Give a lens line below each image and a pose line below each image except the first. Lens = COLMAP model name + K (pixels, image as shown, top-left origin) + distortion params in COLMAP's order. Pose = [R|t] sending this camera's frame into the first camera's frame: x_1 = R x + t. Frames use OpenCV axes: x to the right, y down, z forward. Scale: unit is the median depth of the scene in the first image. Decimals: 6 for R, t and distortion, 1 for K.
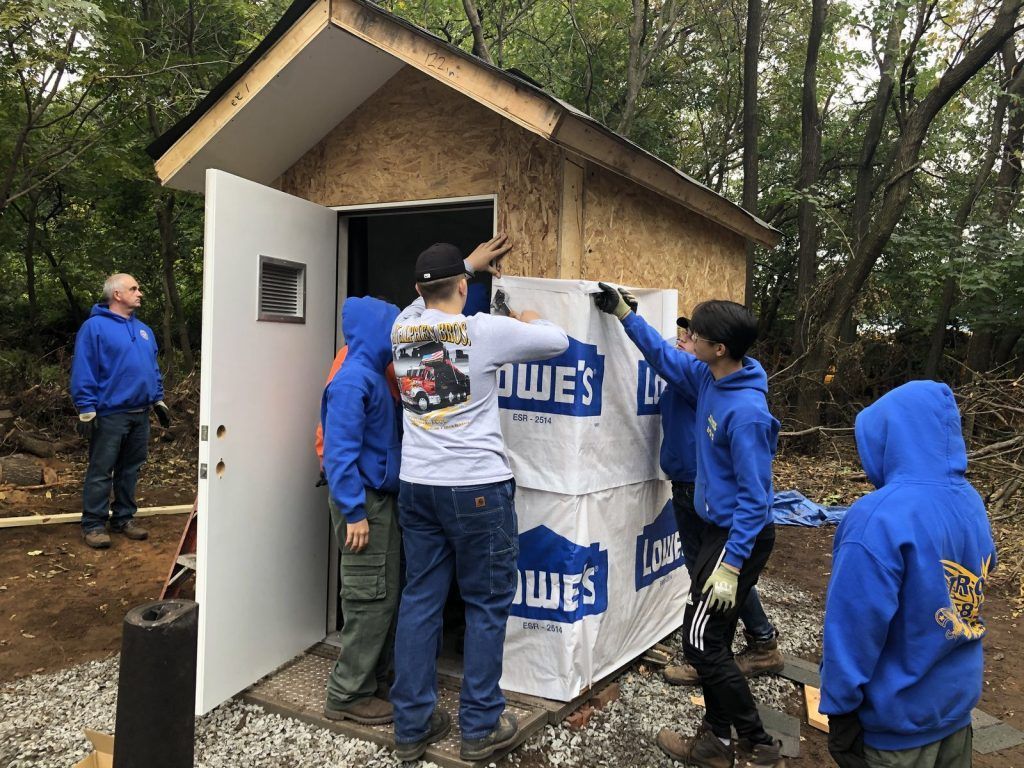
lens RADIAL K [[839.4, 0, 511.8], [0, 839.4, 382.1], [0, 0, 1]] dist [0.084005, 0.001981]
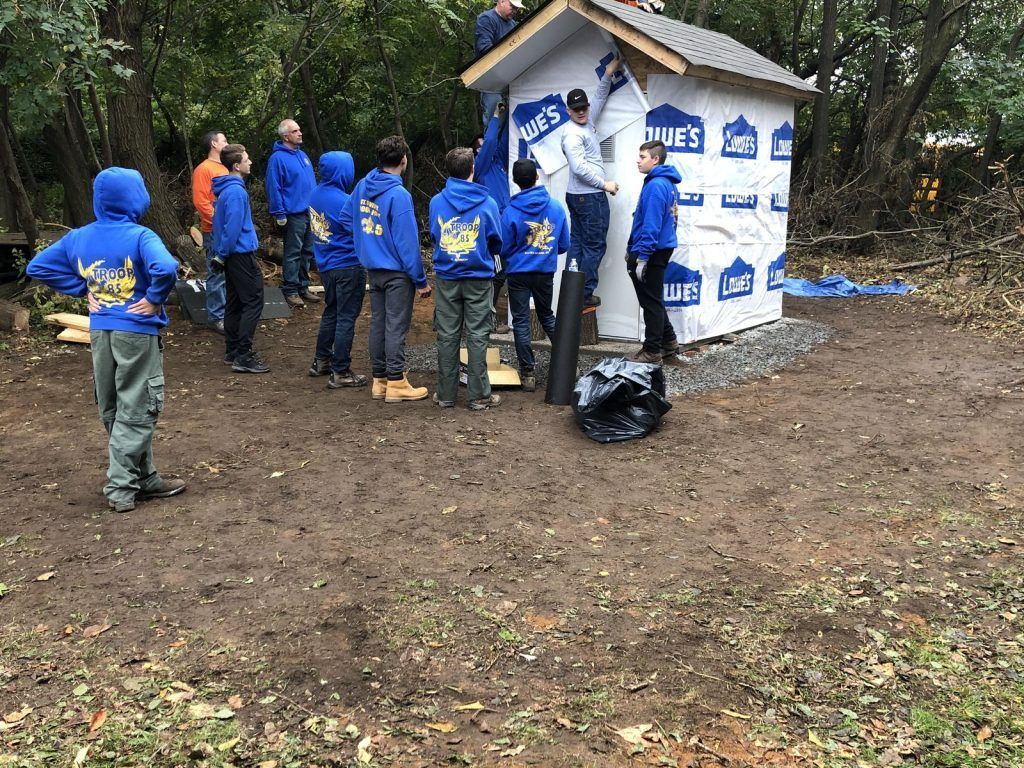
lens RADIAL K [[946.8, 0, 511.3], [0, 946.8, 383.7], [0, 0, 1]] dist [-0.022643, 0.000000]
pose [[0.997306, -0.009597, -0.072724, -0.160131], [0.022503, 0.983630, 0.178788, 0.040950], [0.069818, -0.179943, 0.981196, -1.112240]]
